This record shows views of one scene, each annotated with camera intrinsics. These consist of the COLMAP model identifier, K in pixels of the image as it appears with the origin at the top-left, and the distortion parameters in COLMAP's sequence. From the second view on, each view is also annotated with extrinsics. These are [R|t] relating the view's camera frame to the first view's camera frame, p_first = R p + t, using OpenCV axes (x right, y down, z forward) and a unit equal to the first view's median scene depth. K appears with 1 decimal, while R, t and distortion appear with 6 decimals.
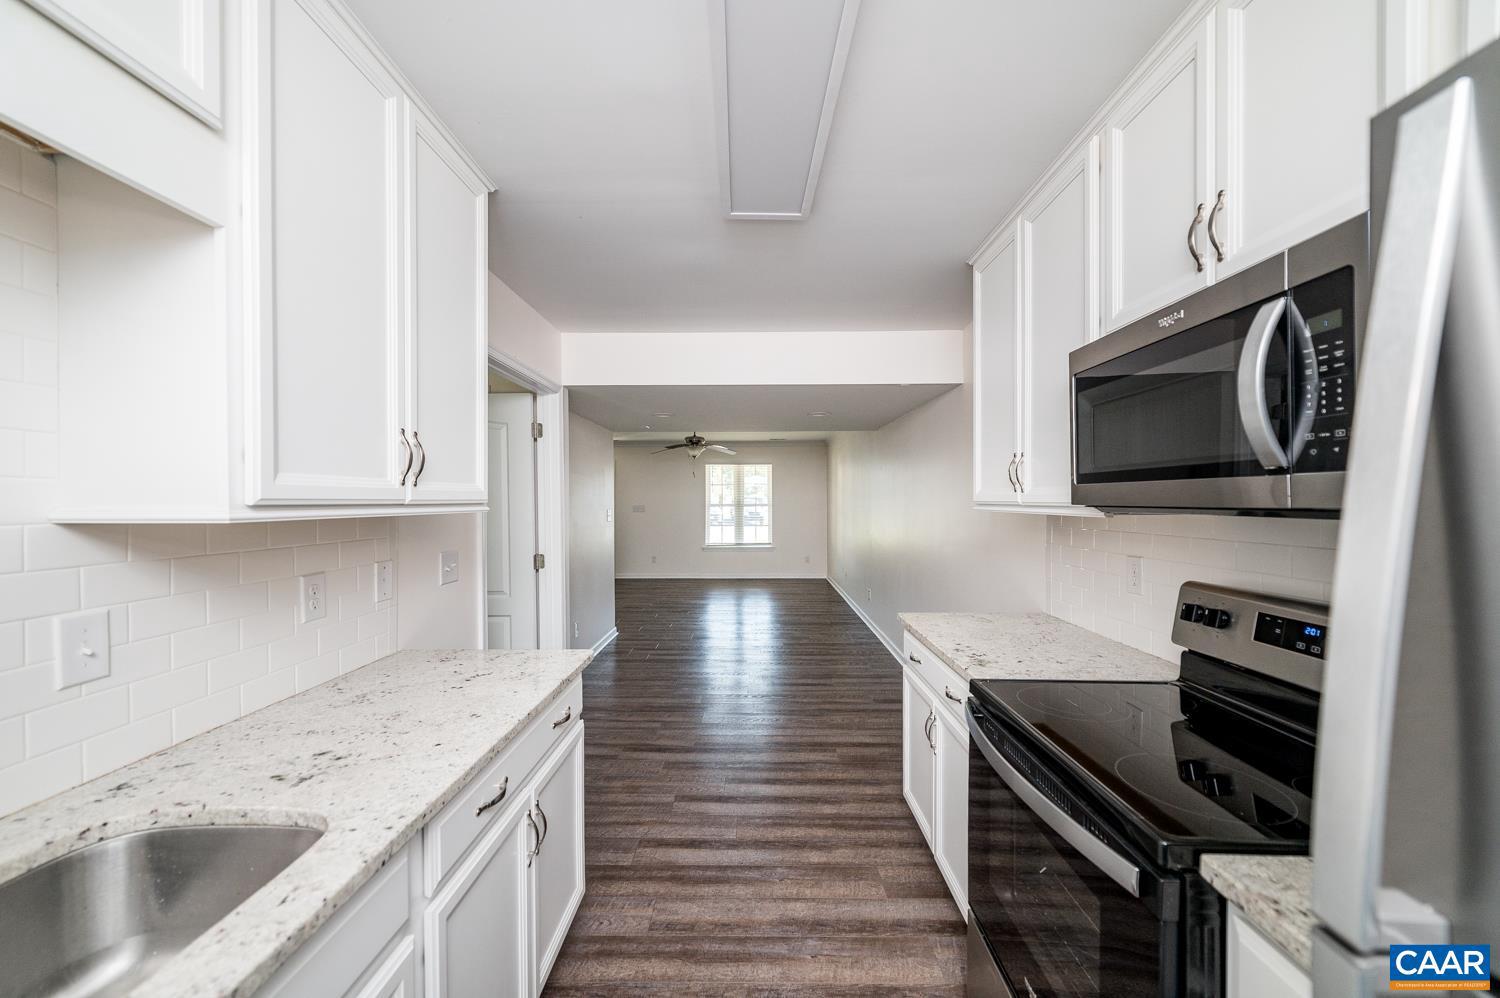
lens RADIAL K [[562.6, 0, 753.8], [0, 562.6, 500.7], [0, 0, 1]] dist [0.000939, 0.000310]
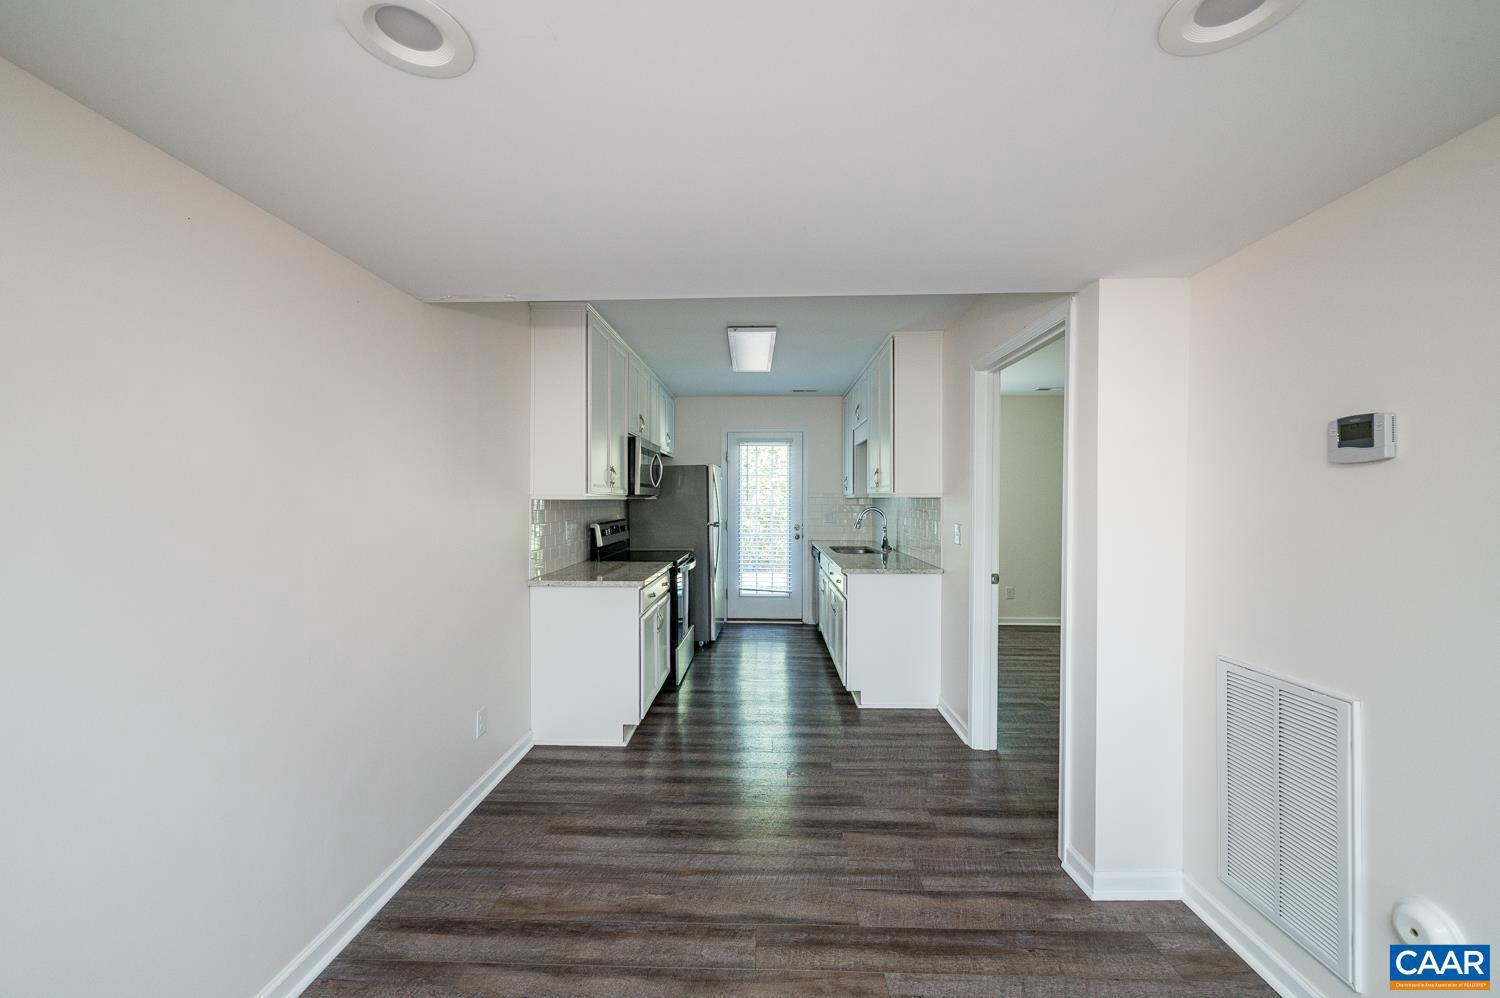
lens RADIAL K [[562.6, 0, 753.8], [0, 562.6, 500.7], [0, 0, 1]] dist [0.000939, 0.000310]
pose [[-0.999851, -0.005238, 0.016421, -0.009530], [-0.005095, 0.999949, 0.008712, 0.019089], [-0.016466, 0.008627, -0.999827, 3.549229]]
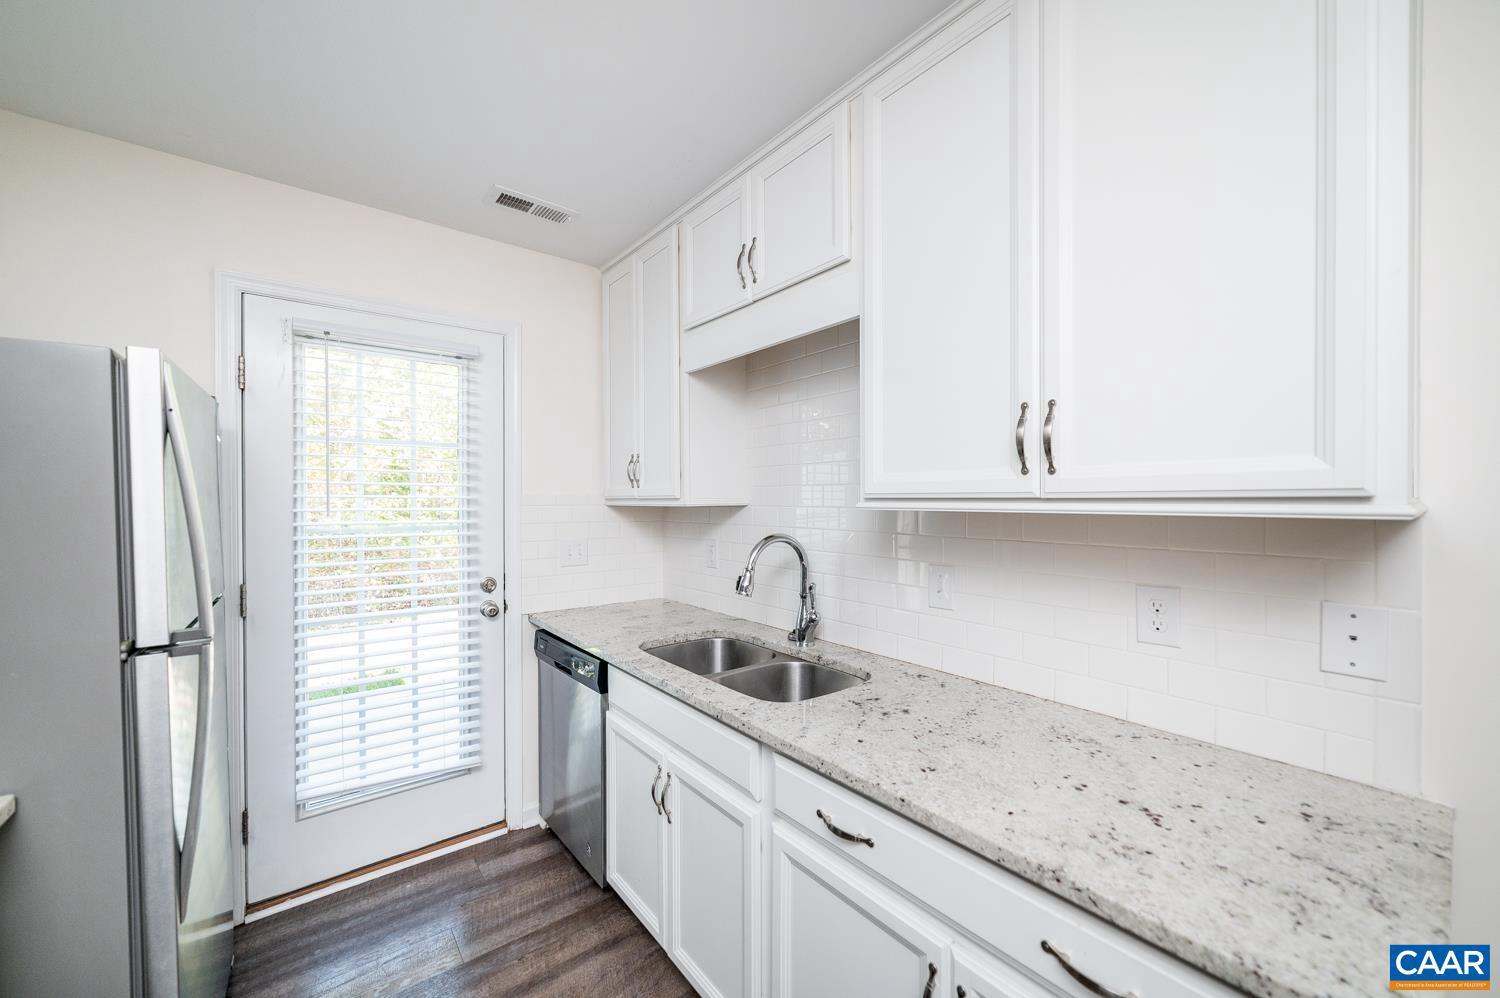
lens RADIAL K [[562.6, 0, 753.8], [0, 562.6, 500.7], [0, 0, 1]] dist [0.000939, 0.000310]
pose [[-0.766461, 0.005849, -0.642265, 0.164592], [0.001566, 0.999973, 0.007237, 0.003087], [0.642289, 0.004541, -0.766449, 1.261670]]
